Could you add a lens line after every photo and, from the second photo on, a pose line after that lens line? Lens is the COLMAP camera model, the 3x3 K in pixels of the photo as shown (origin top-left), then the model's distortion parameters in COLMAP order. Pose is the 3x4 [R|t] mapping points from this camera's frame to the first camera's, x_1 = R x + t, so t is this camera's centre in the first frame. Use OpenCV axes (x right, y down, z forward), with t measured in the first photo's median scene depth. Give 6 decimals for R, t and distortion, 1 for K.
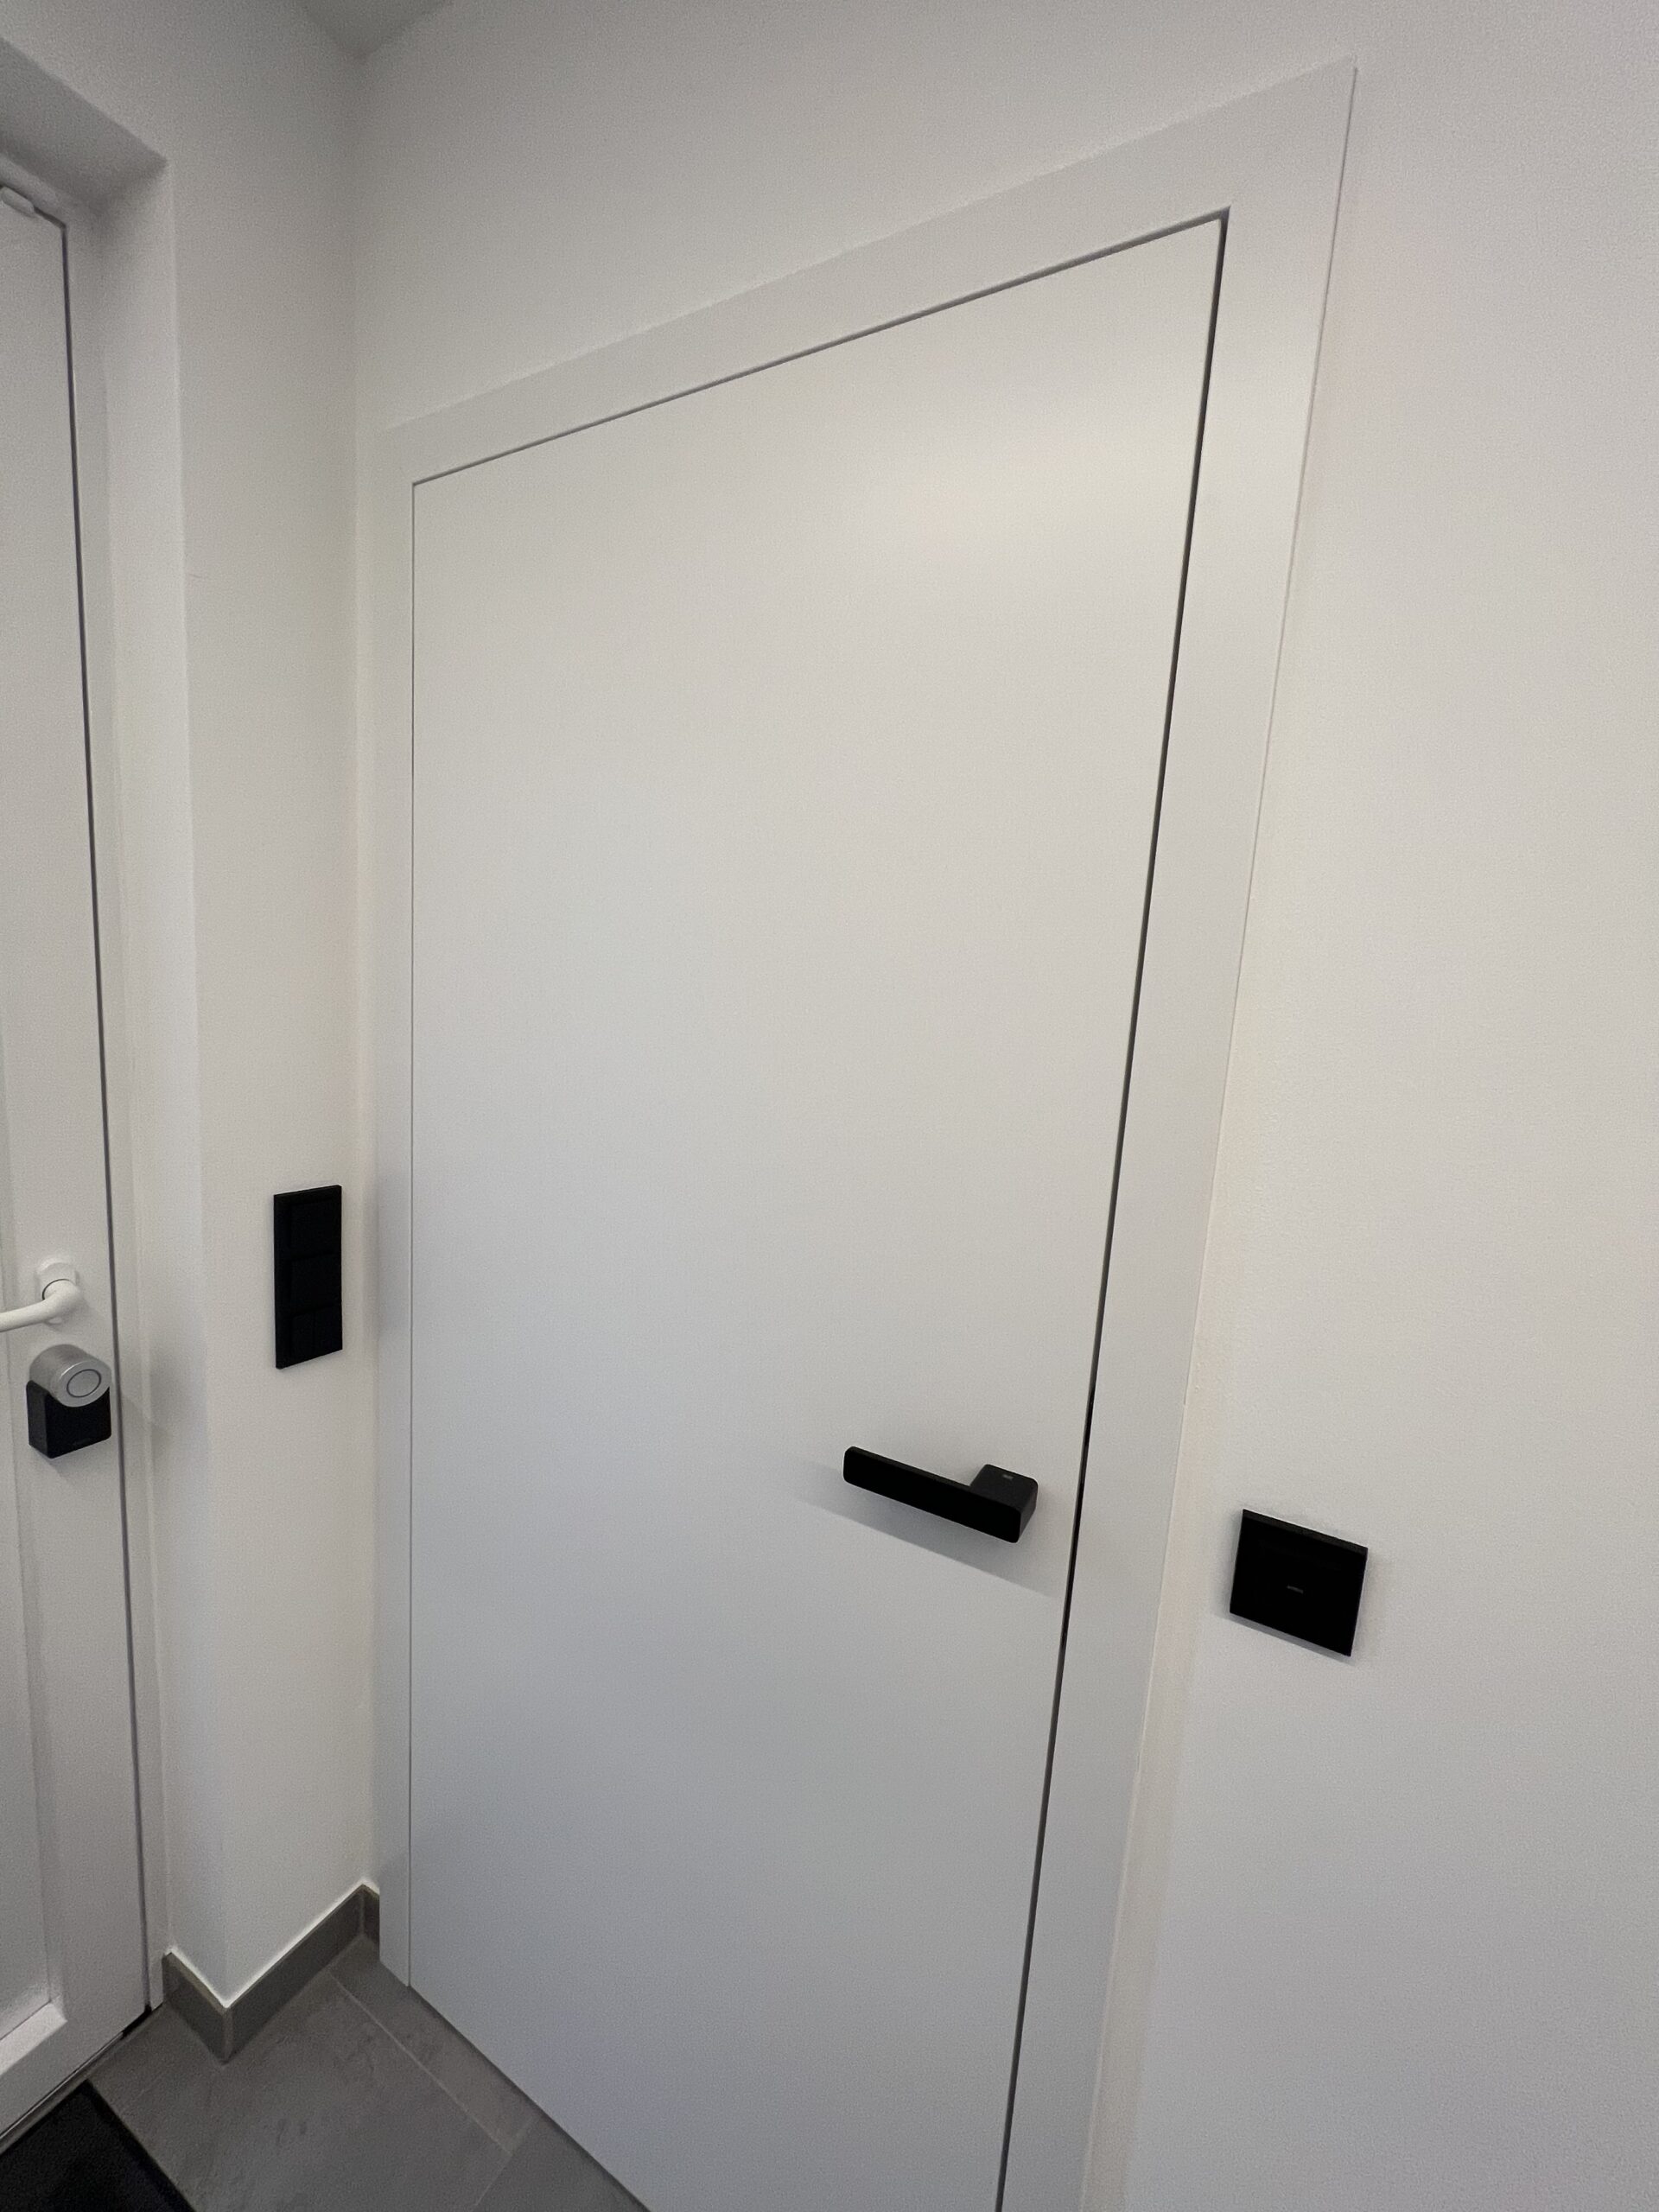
lens RADIAL K [[885.3, 0, 827.7], [0, 885.3, 1107.7], [0, 0, 1]] dist [-0.000391, 0.001357]
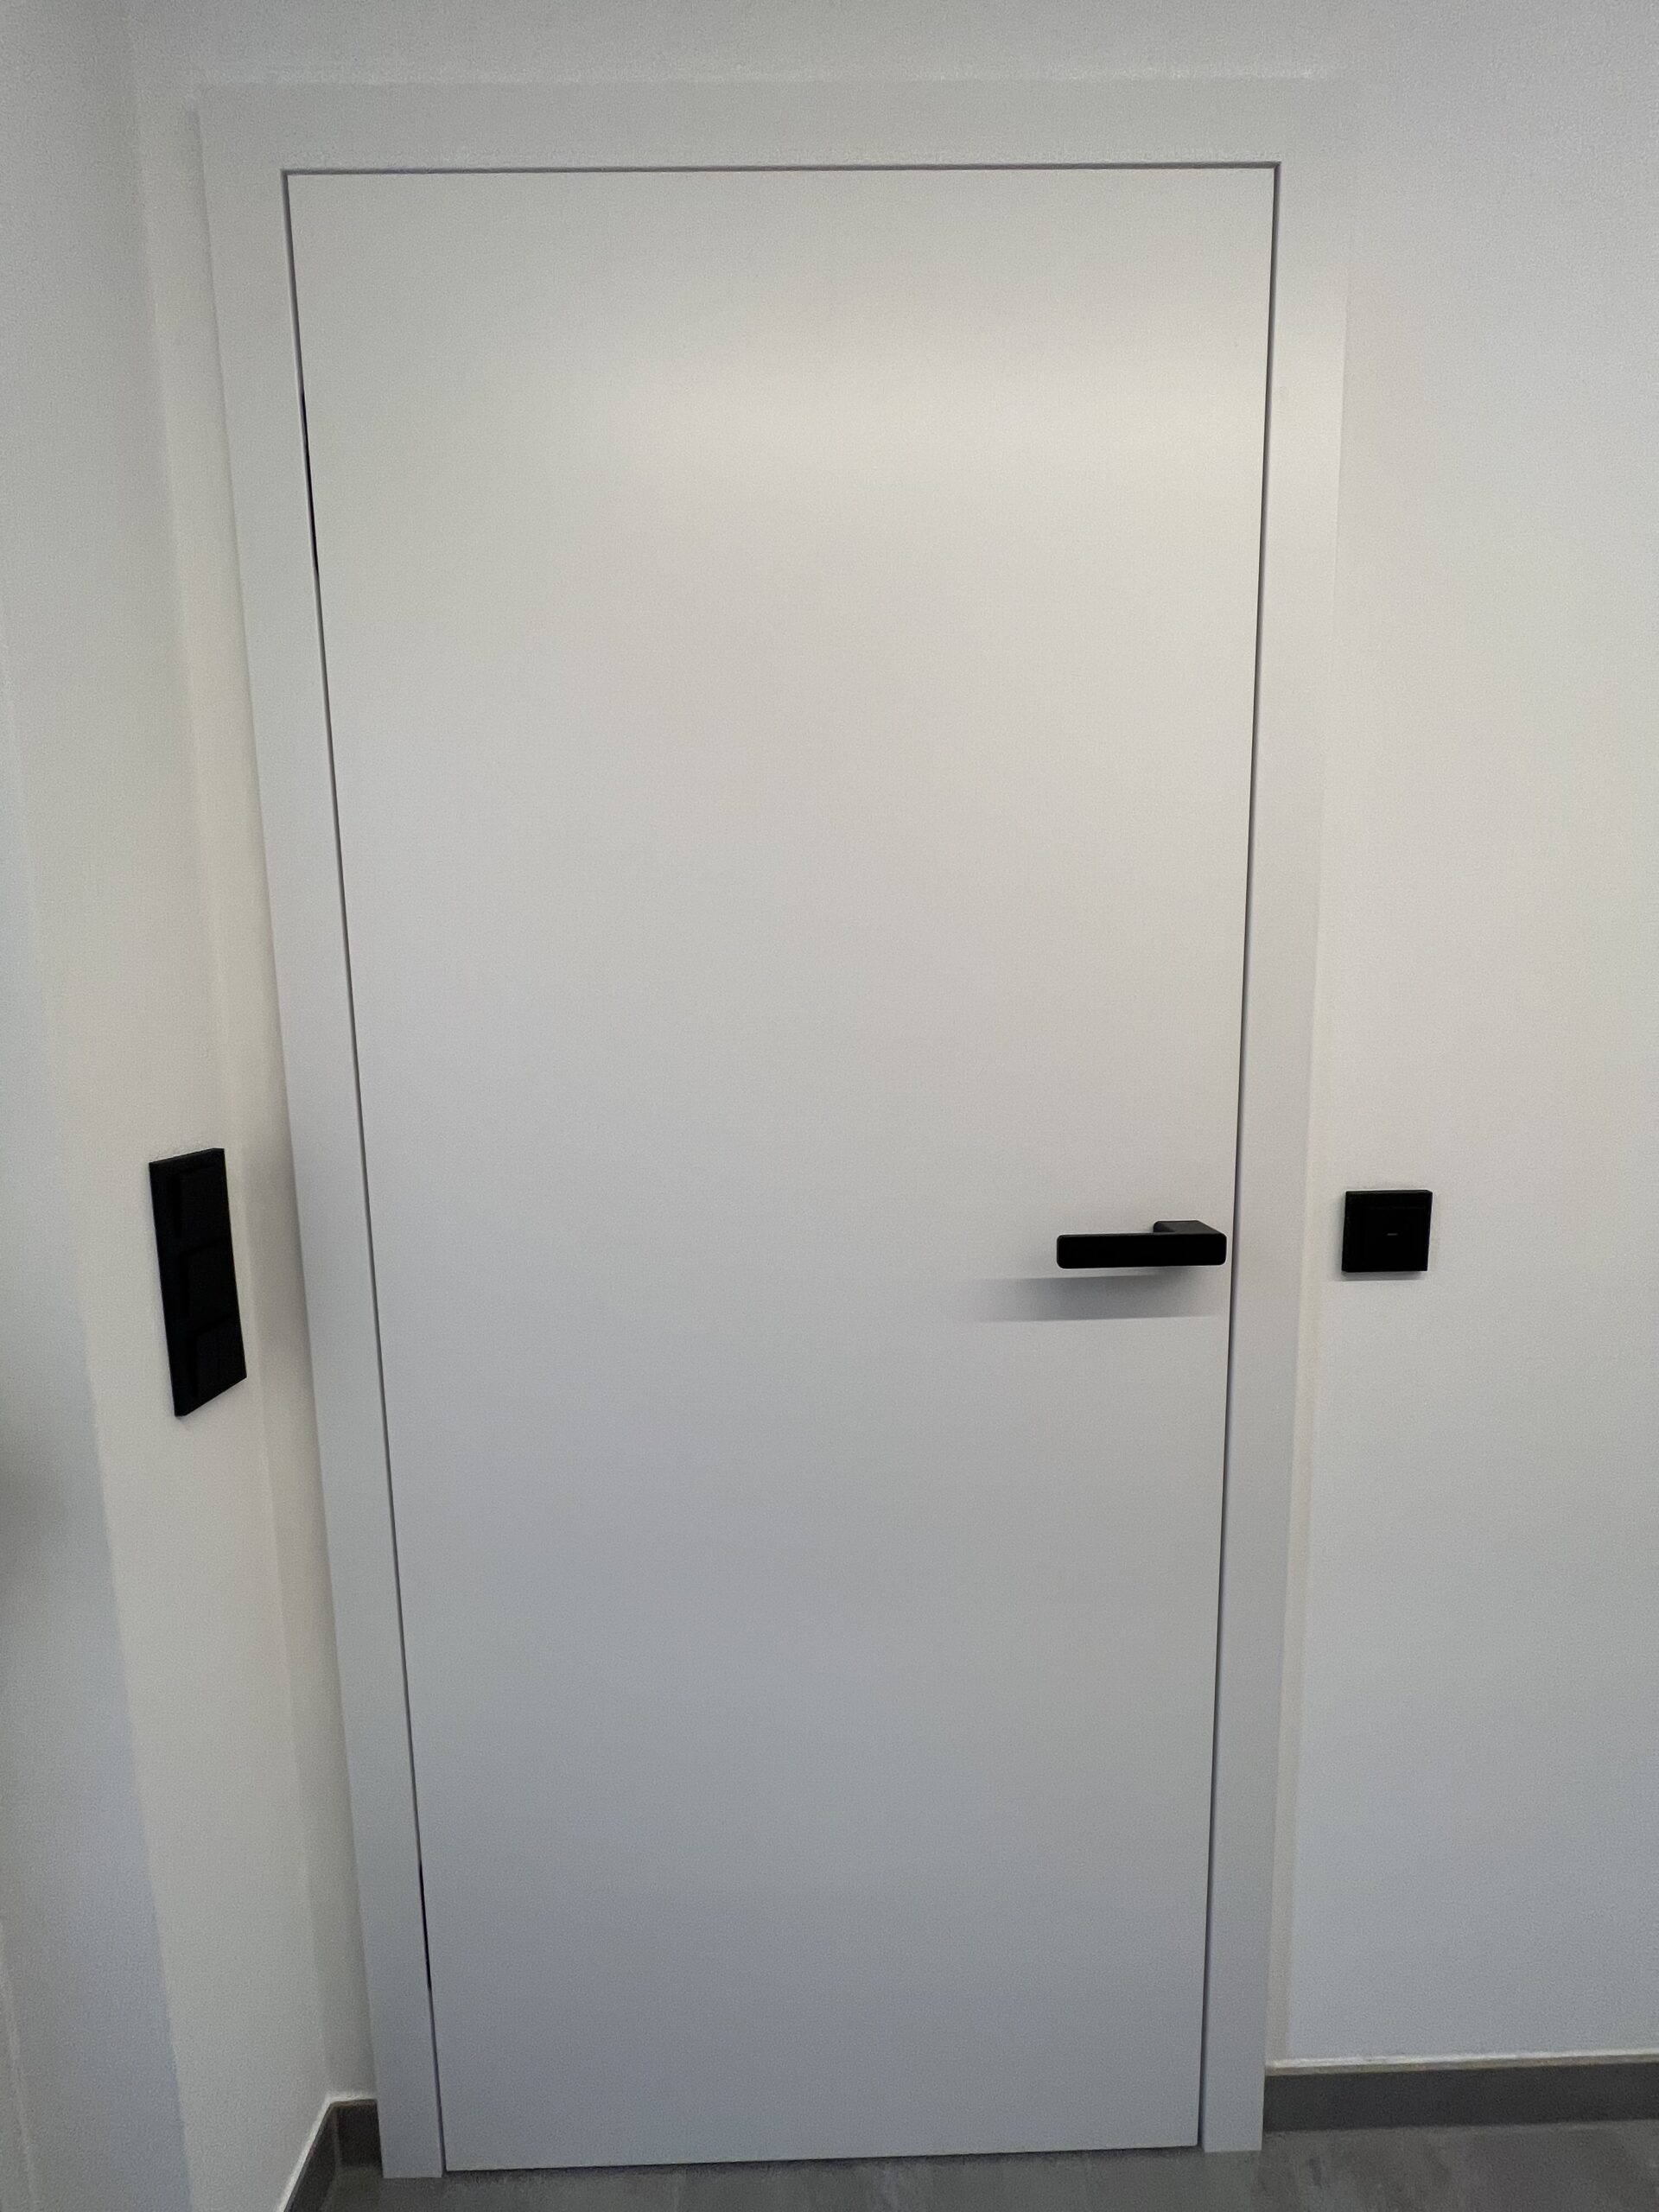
lens RADIAL K [[885.3, 0, 828.8], [0, 885.3, 1101.8], [0, 0, 1]] dist [-0.000391, 0.001357]
pose [[0.858885, -0.140837, 0.492424, -0.552797], [0.143747, 0.989092, 0.032166, 0.115402], [-0.491583, 0.043157, 0.869761, 0.156324]]
